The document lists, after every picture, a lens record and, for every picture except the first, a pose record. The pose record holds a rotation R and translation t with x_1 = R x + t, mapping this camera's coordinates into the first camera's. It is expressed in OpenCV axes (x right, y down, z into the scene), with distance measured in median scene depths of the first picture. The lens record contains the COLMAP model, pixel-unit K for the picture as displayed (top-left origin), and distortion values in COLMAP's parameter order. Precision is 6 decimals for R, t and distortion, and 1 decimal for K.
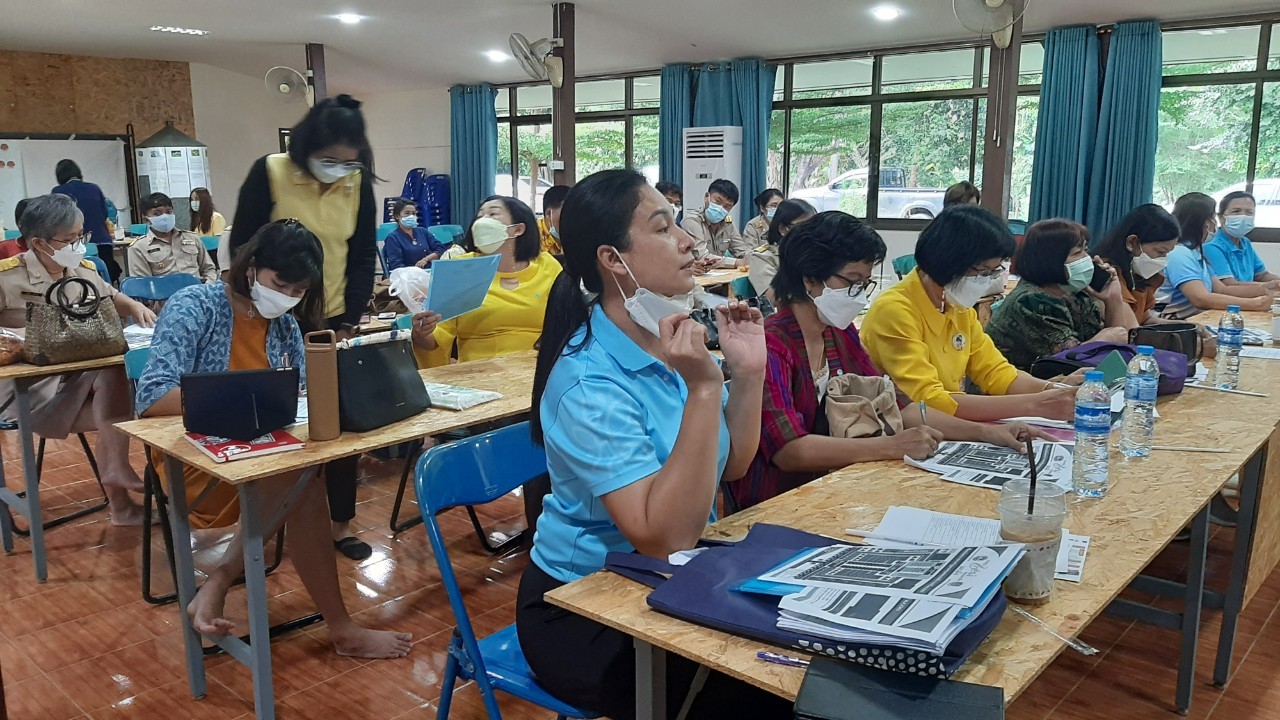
lens RADIAL K [[997.0, 0, 640.0], [0, 997.0, 360.0], [0, 0, 1]] dist [0.072132, -0.130477]
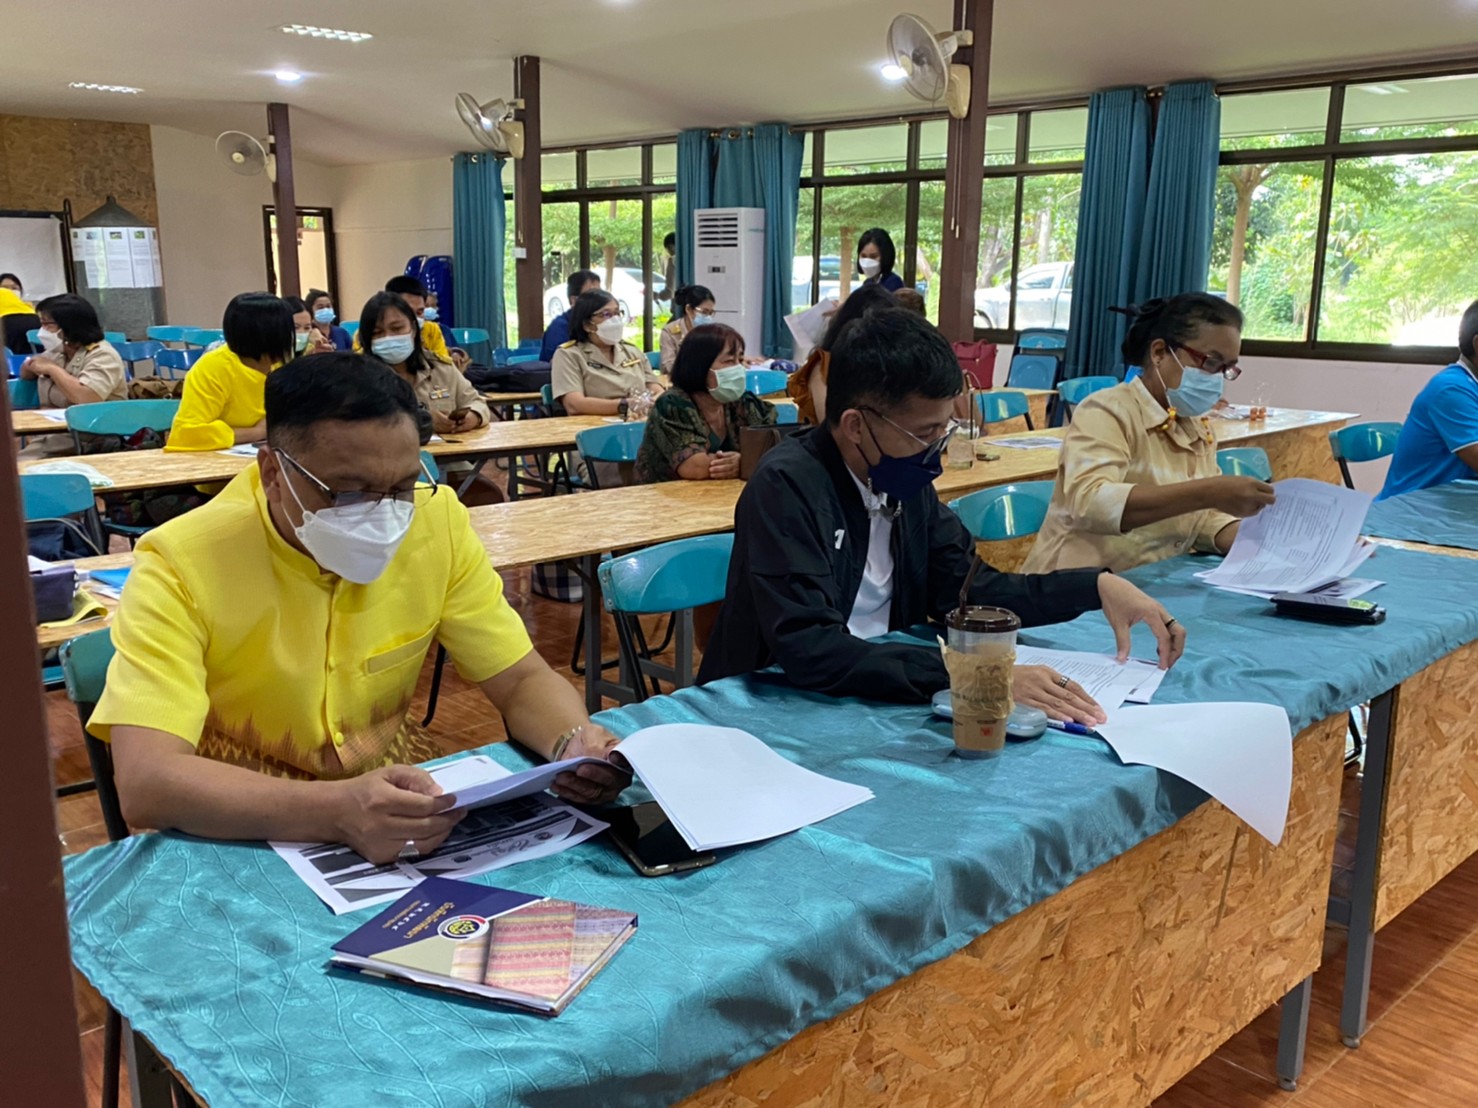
lens RADIAL K [[1313.6, 0, 734.1], [0, 1313.6, 585.6], [0, 0, 1]] dist [0.015797, -0.004742]
pose [[0.995887, 0.032122, -0.084719, 0.174755], [-0.027380, 0.998024, 0.056548, 0.011537], [0.086369, -0.053995, 0.994799, -0.076113]]
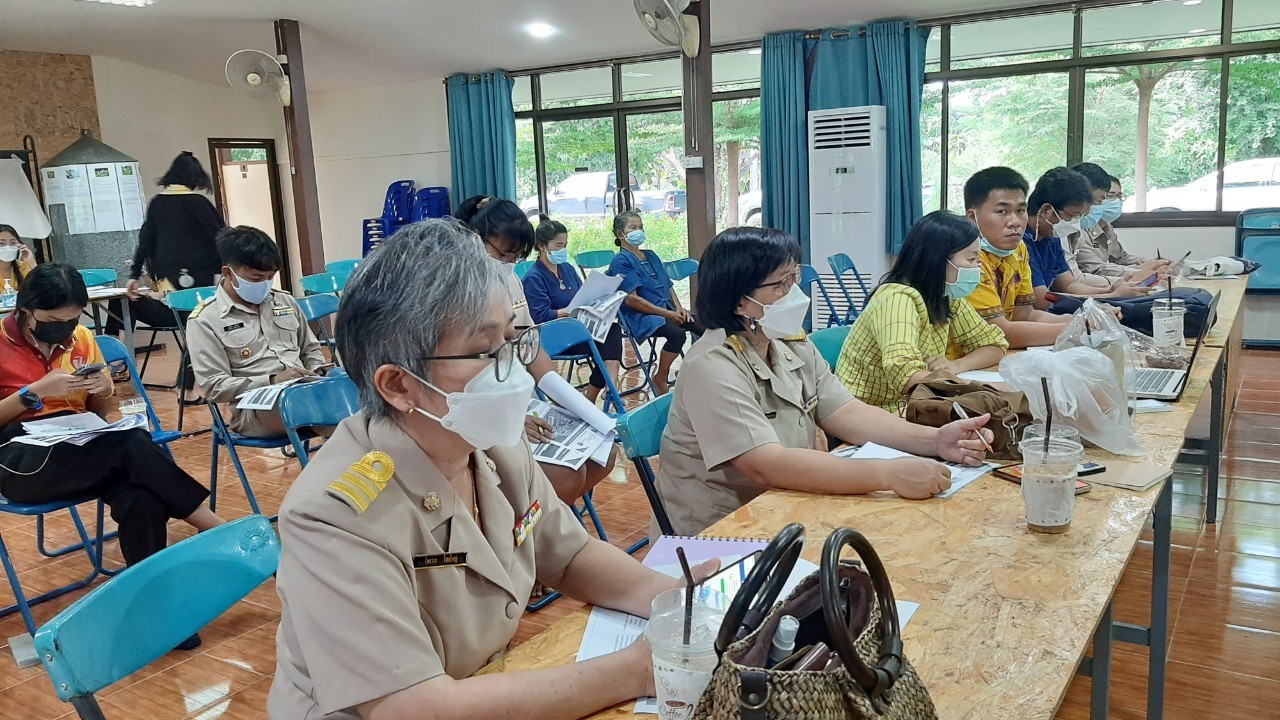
lens RADIAL K [[966.9, 0, 640.0], [0, 966.9, 360.0], [0, 0, 1]] dist [0.089707, -0.150202]
pose [[0.984939, -0.071215, 0.157554, -0.221070], [0.071663, 0.997425, 0.002847, -0.048985], [-0.157351, 0.008487, 0.987506, 0.266201]]
